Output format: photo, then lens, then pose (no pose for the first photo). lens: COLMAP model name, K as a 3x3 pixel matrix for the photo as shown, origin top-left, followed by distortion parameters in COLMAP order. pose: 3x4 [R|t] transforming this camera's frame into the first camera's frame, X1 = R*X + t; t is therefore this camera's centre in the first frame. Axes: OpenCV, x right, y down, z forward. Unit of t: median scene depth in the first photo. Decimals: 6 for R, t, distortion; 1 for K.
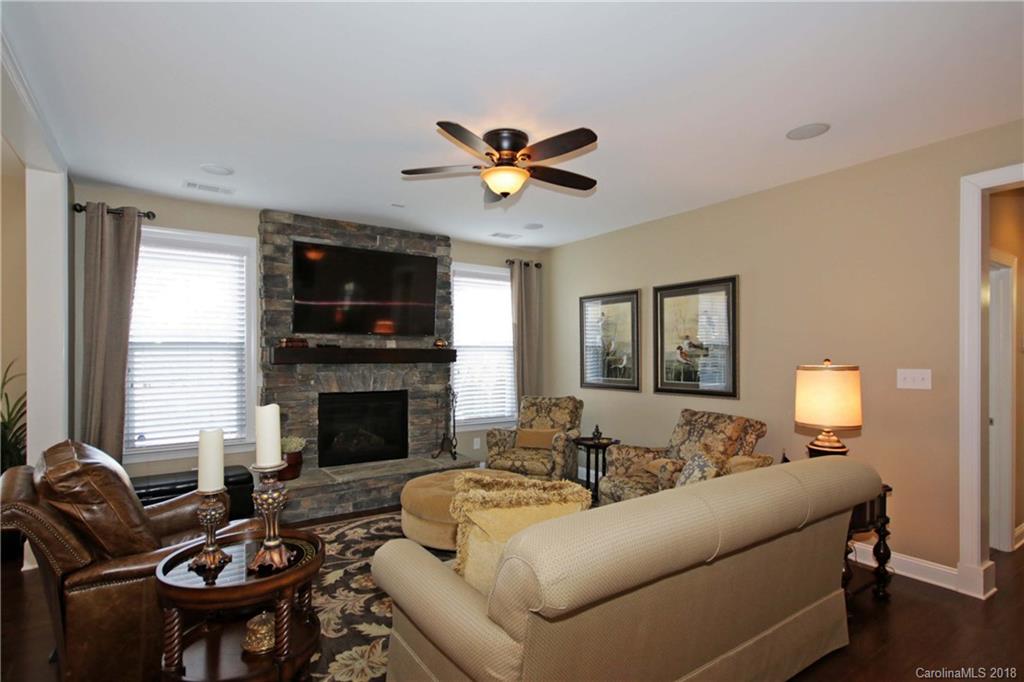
lens RADIAL K [[510.7, 0, 501.1], [0, 510.7, 360.1], [0, 0, 1]] dist [0.015263, -0.001323]
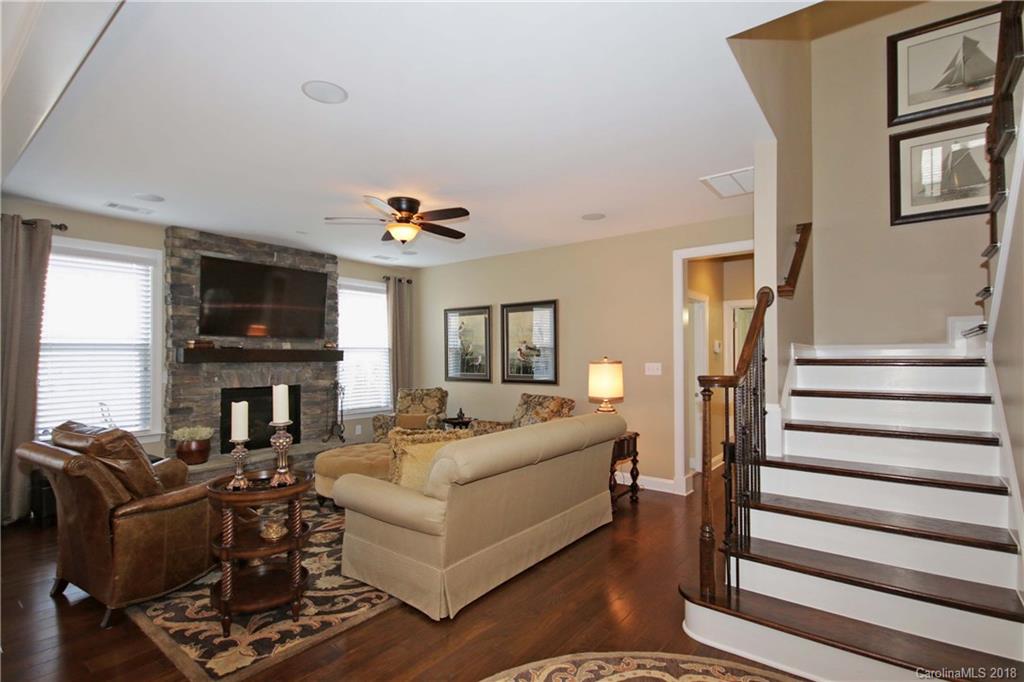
lens RADIAL K [[510.7, 0, 510.8], [0, 510.7, 345.5], [0, 0, 1]] dist [0.015263, -0.001323]
pose [[0.948697, 0.005443, 0.316139, -0.123002], [0.004284, 0.999539, -0.030066, 0.006935], [-0.316157, 0.029878, 0.948236, -0.335903]]
